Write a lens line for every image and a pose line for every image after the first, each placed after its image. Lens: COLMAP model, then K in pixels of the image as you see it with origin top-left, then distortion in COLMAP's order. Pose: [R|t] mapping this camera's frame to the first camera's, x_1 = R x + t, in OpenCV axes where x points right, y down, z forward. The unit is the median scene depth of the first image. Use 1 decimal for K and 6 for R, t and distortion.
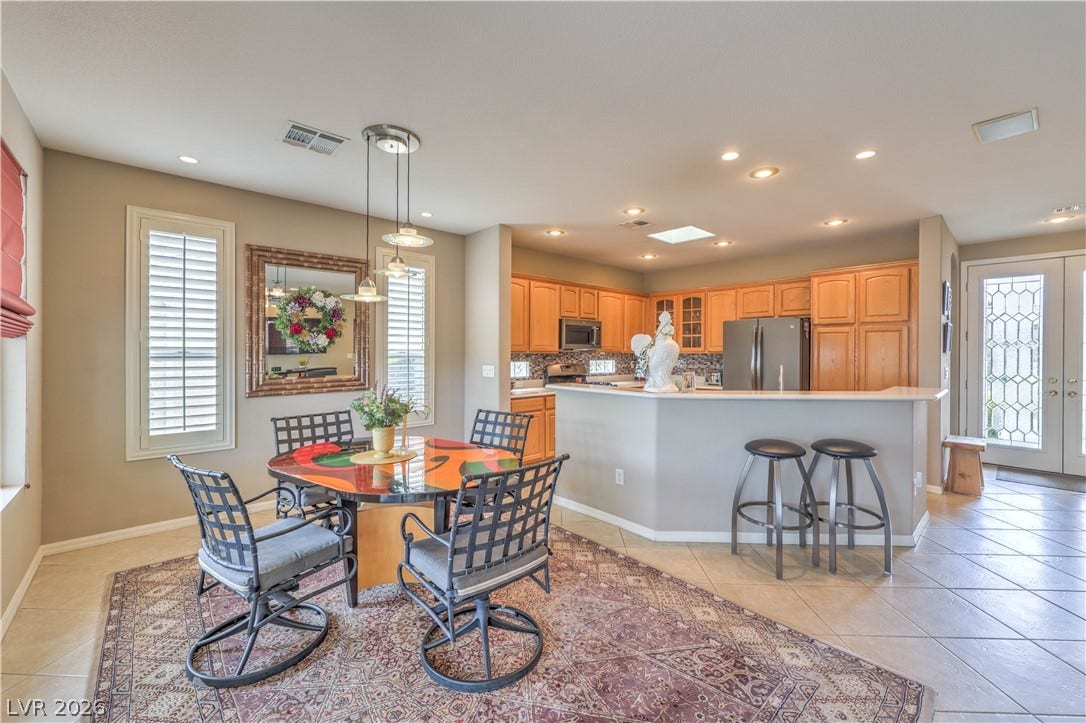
lens RADIAL K [[435.5, 0, 541.0], [0, 435.5, 359.1], [0, 0, 1]] dist [0.000922, -0.000026]
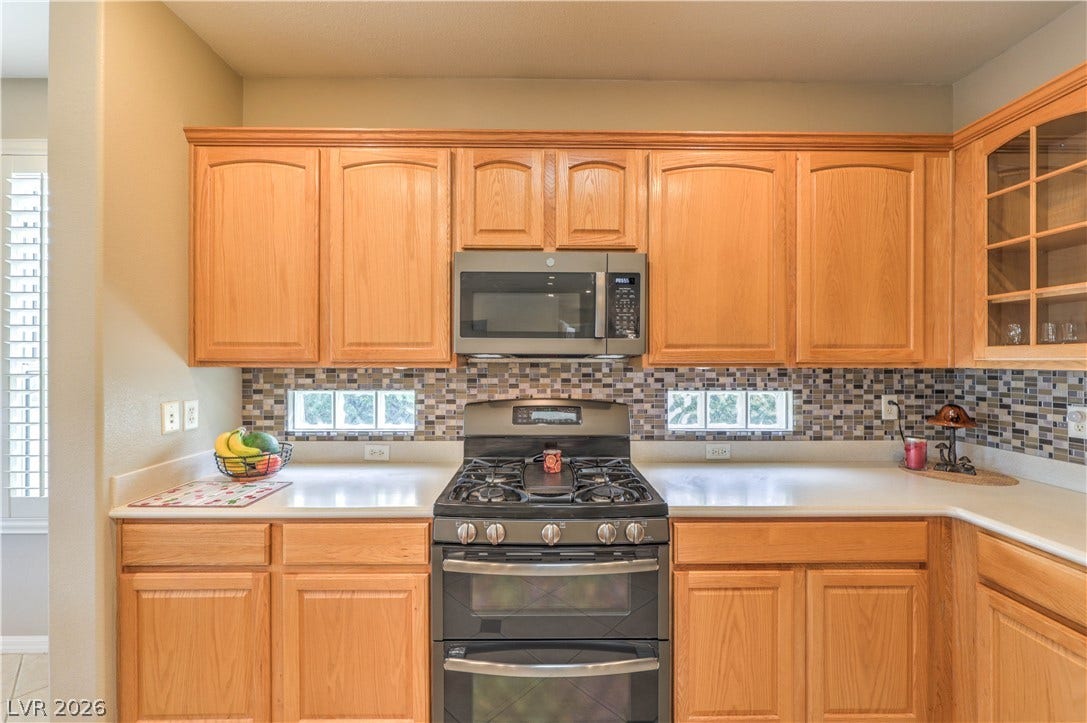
lens RADIAL K [[435.9, 0, 541.5], [0, 435.9, 359.1], [0, 0, 1]] dist [0.000922, -0.000026]
pose [[0.744612, 0.001497, -0.667495, 0.266103], [-0.009935, 0.999912, -0.008840, -0.016644], [0.667423, 0.013214, 0.744561, 0.723352]]
